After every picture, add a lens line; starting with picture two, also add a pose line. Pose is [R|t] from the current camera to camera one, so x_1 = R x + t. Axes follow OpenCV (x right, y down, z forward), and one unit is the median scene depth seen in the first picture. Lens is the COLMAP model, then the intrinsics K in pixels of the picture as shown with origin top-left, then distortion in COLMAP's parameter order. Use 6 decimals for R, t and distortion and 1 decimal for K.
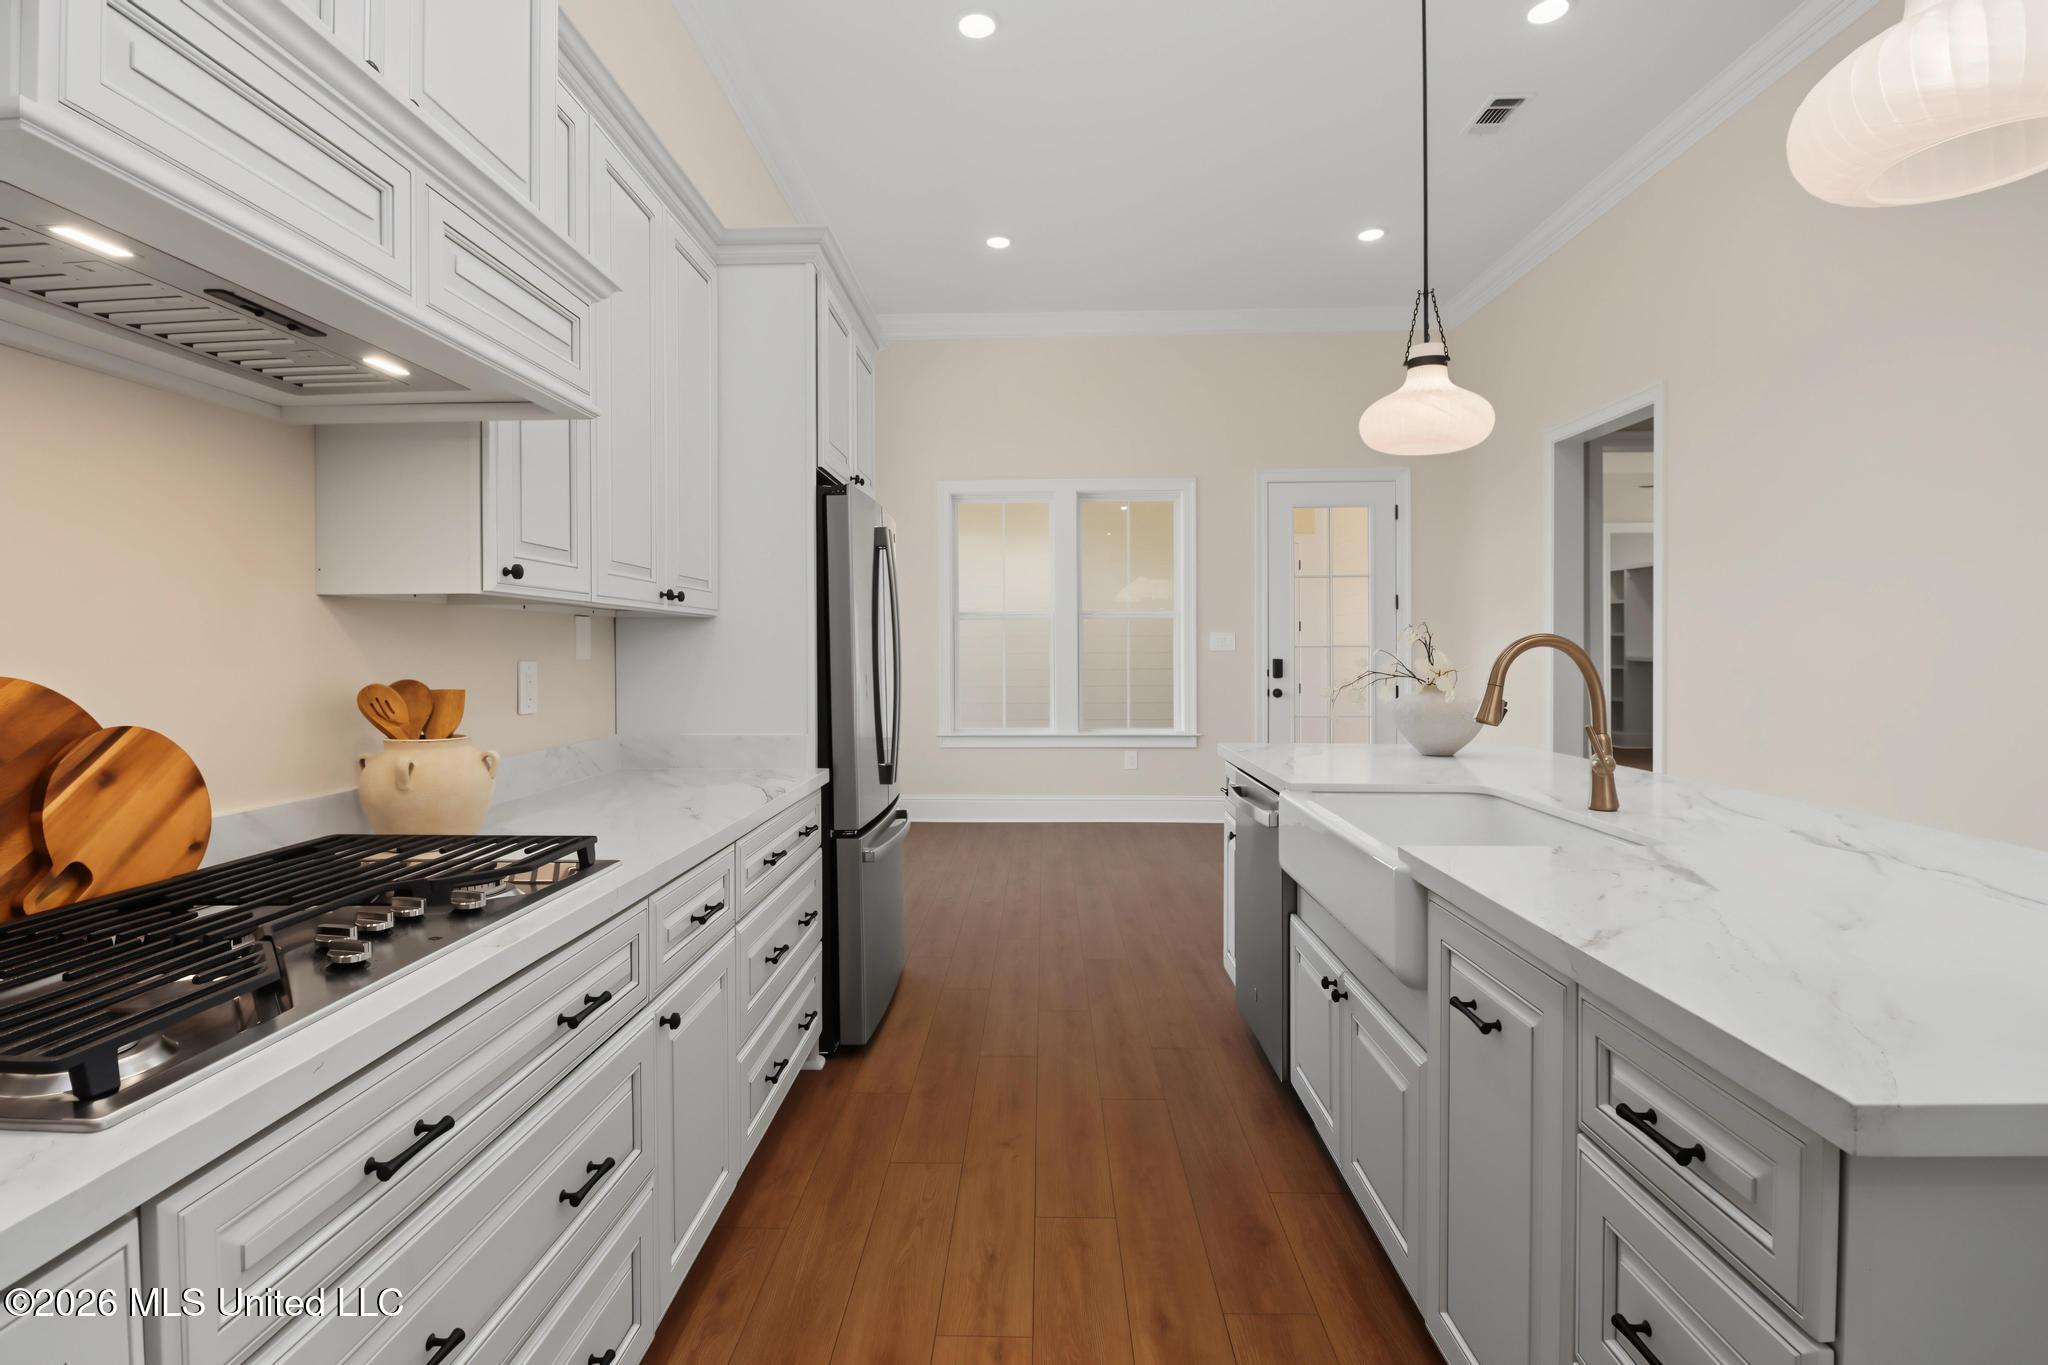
lens RADIAL K [[971.5, 0, 1003.0], [0, 971.5, 649.8], [0, 0, 1]] dist [-0.001404, -0.012186]
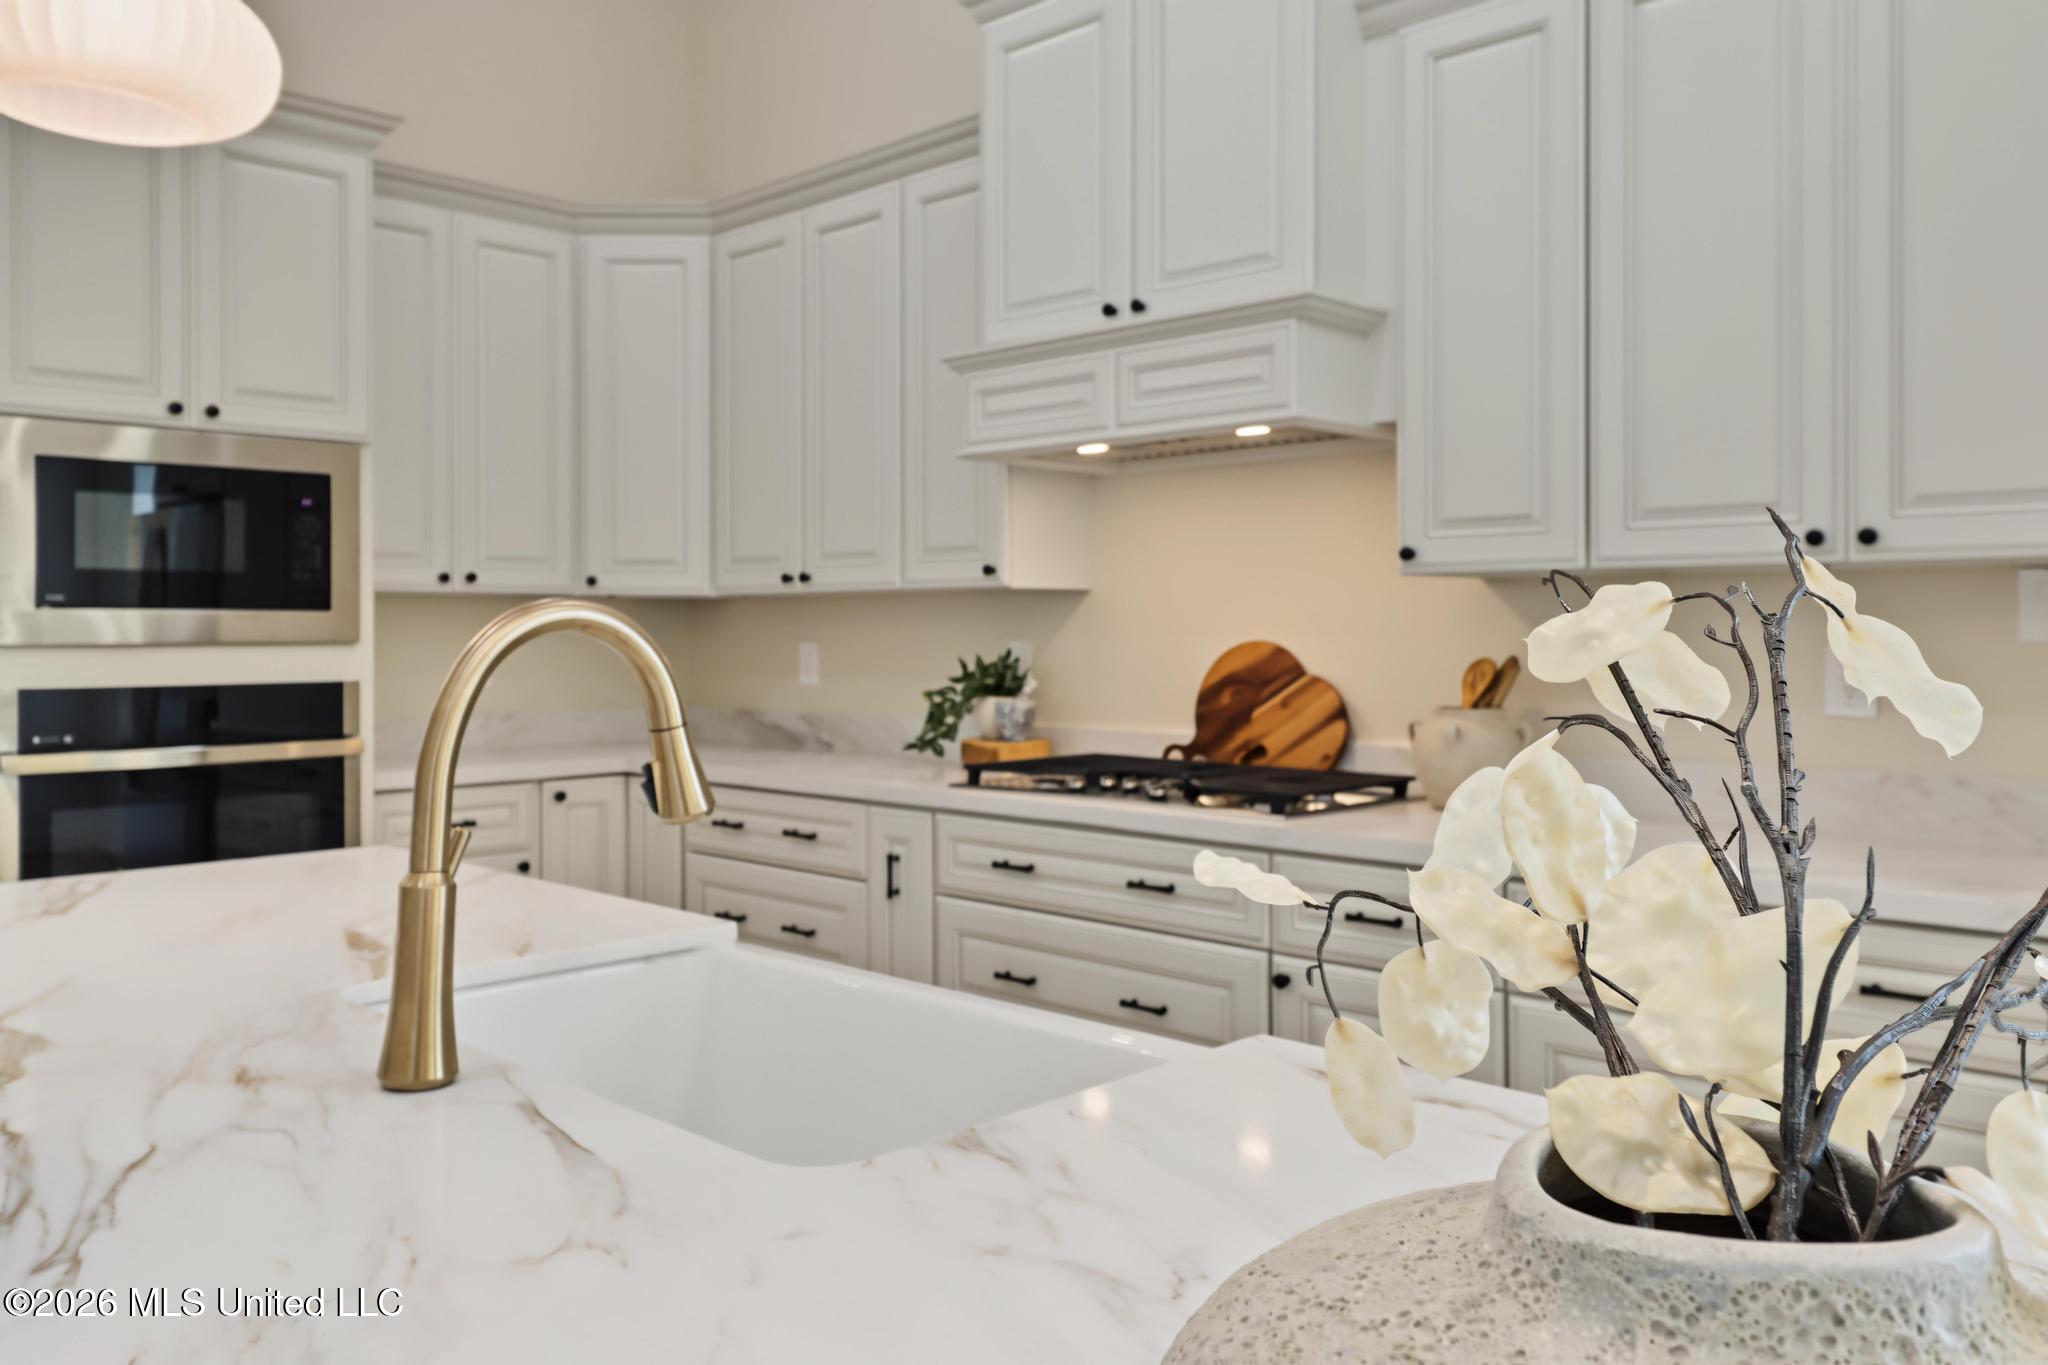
lens RADIAL K [[1523.1, 0, 1024.0], [0, 1523.1, 682.5], [0, 0, 1]] dist [-0.069151, -0.000006]
pose [[-0.652567, 0.030930, -0.757100, 1.473912], [0.004366, 0.999303, 0.037062, -0.003804], [0.757719, 0.020880, -0.652247, 2.498665]]
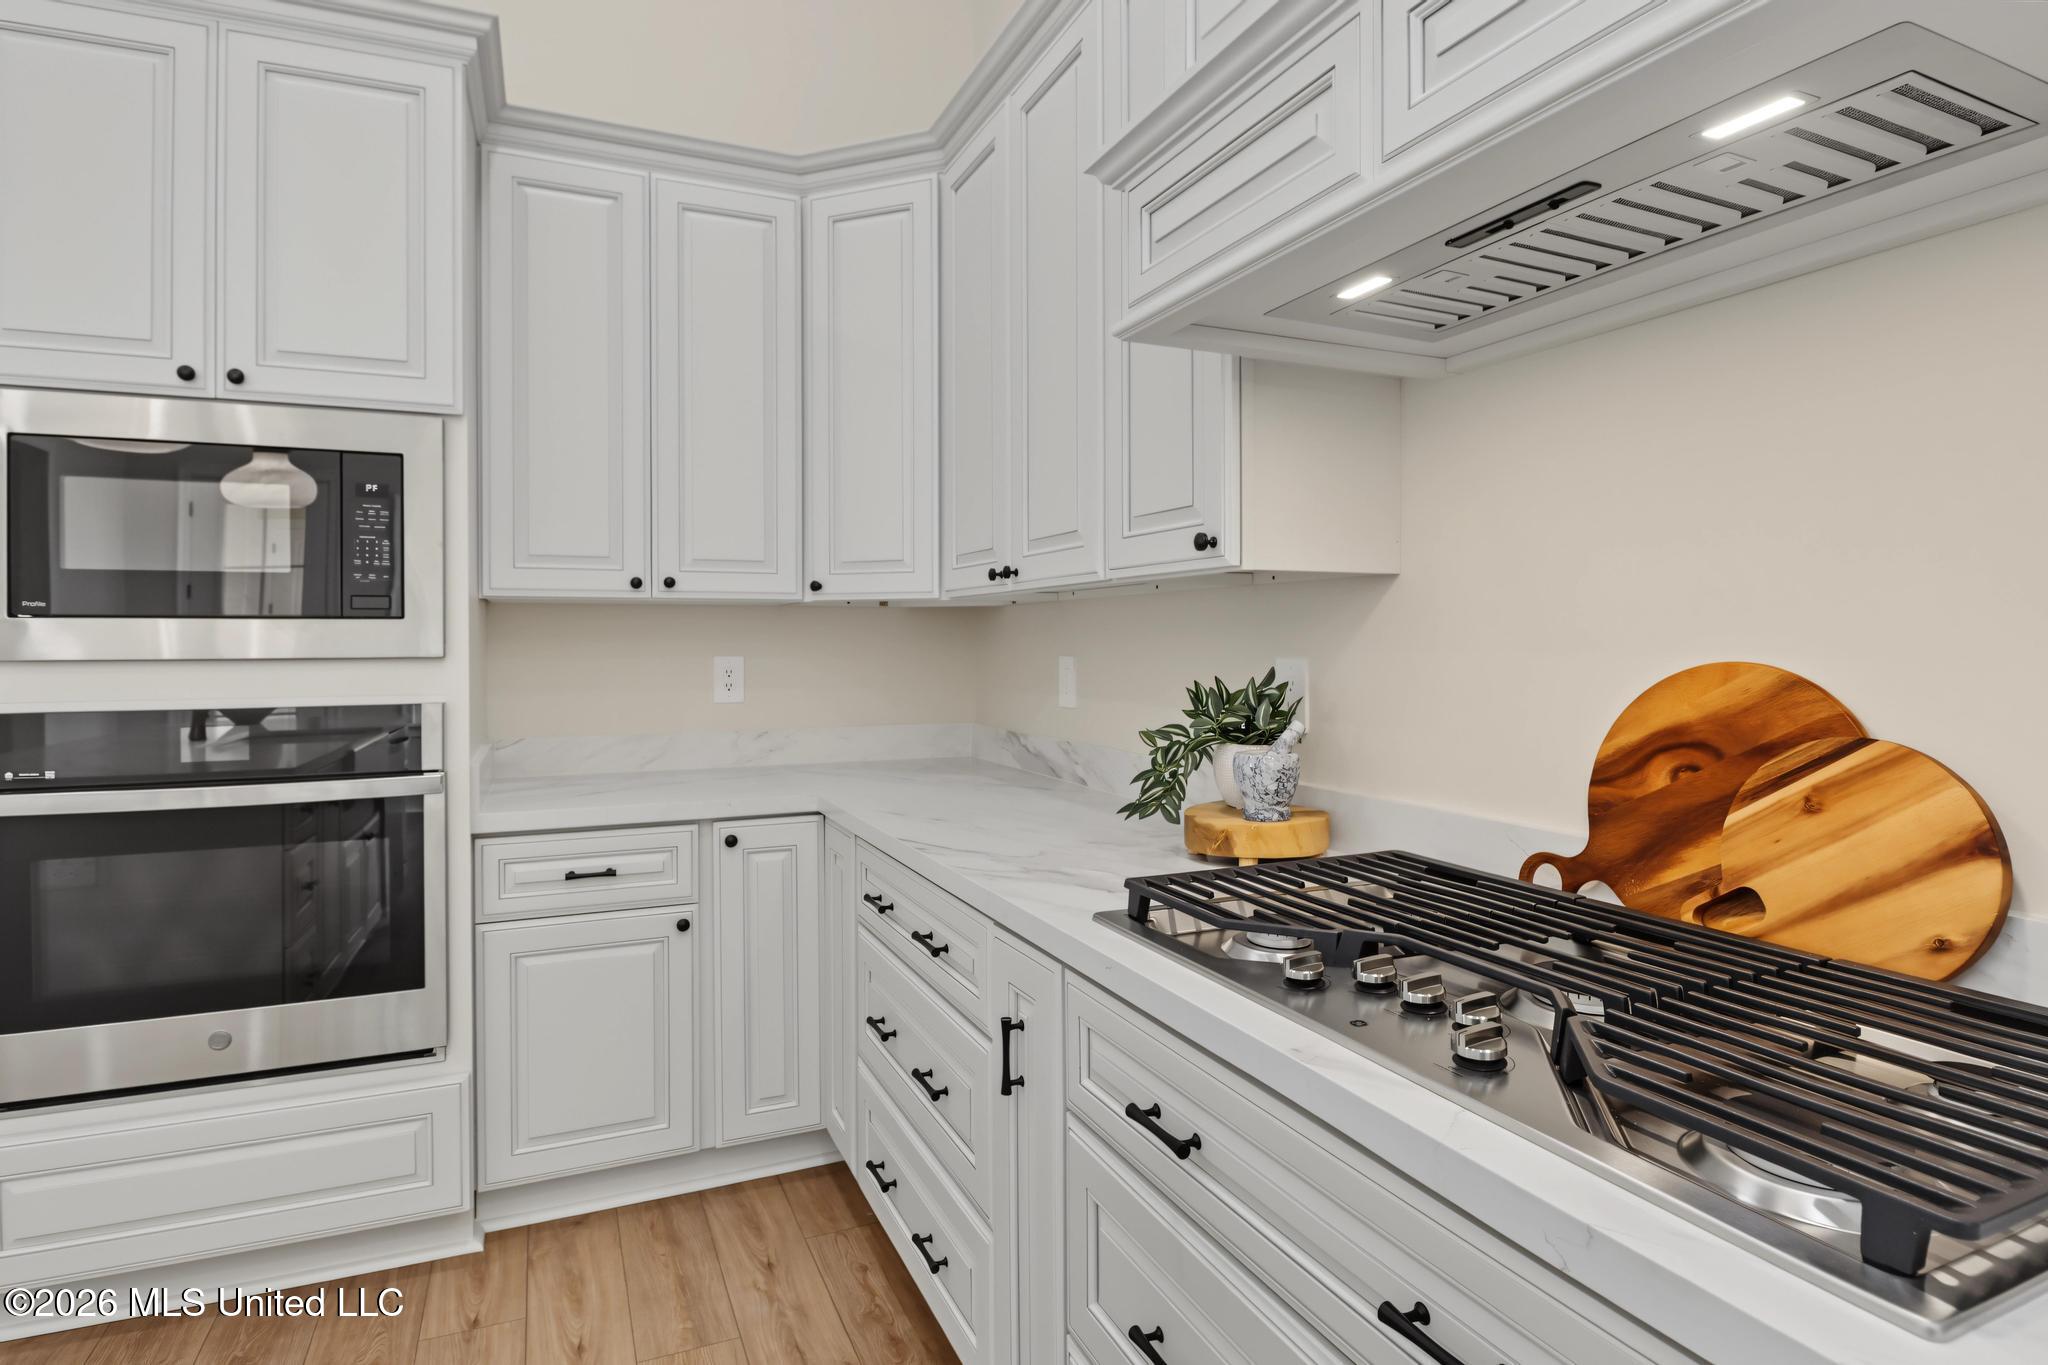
lens RADIAL K [[1051.1, 0, 1016.8], [0, 1051.1, 657.1], [0, 0, 1]] dist [0.000276, -0.011115]
pose [[-0.894141, 0.014986, -0.447535, 0.007296], [0.008453, 0.999827, 0.016591, 0.000319], [0.447706, 0.011052, -0.894112, 1.509680]]
